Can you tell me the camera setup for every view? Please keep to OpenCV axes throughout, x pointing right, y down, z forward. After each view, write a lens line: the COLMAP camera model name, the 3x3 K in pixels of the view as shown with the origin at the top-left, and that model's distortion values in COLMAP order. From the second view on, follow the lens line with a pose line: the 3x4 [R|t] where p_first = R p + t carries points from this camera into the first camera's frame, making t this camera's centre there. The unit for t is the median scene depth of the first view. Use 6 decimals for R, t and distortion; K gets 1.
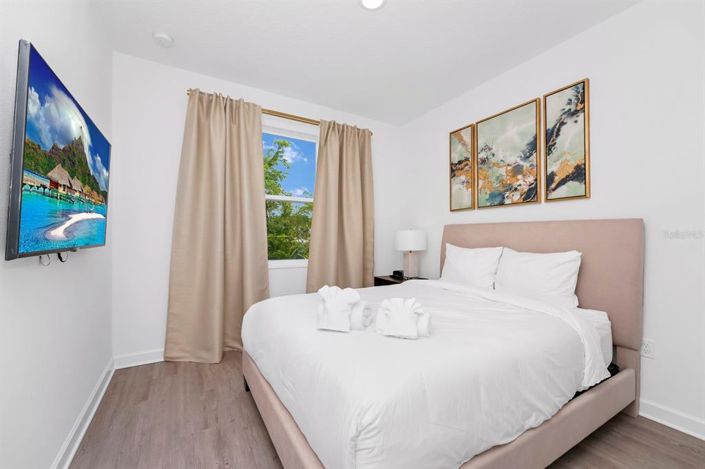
lens RADIAL K [[293.3, 0, 357.3], [0, 293.3, 241.5], [0, 0, 1]] dist [-0.003490, 0.000352]
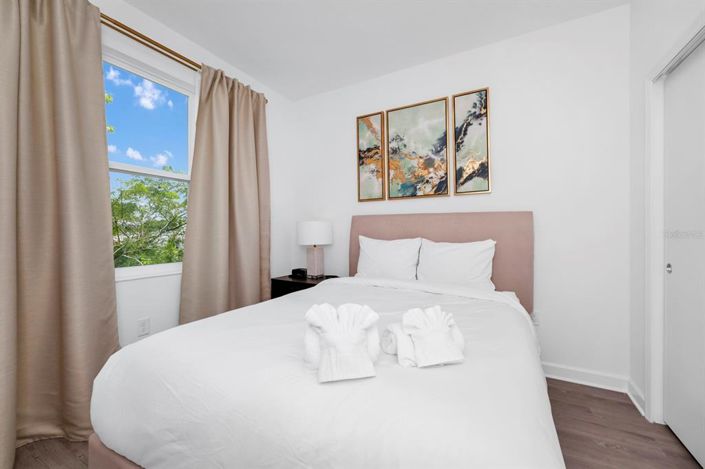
lens RADIAL K [[293.3, 0, 358.6], [0, 293.3, 232.5], [0, 0, 1]] dist [-0.003490, 0.000352]
pose [[0.858720, -0.011430, 0.512318, -0.185518], [0.017468, 0.999823, -0.006972, 0.003454], [-0.512148, 0.014936, 0.858767, 0.228431]]
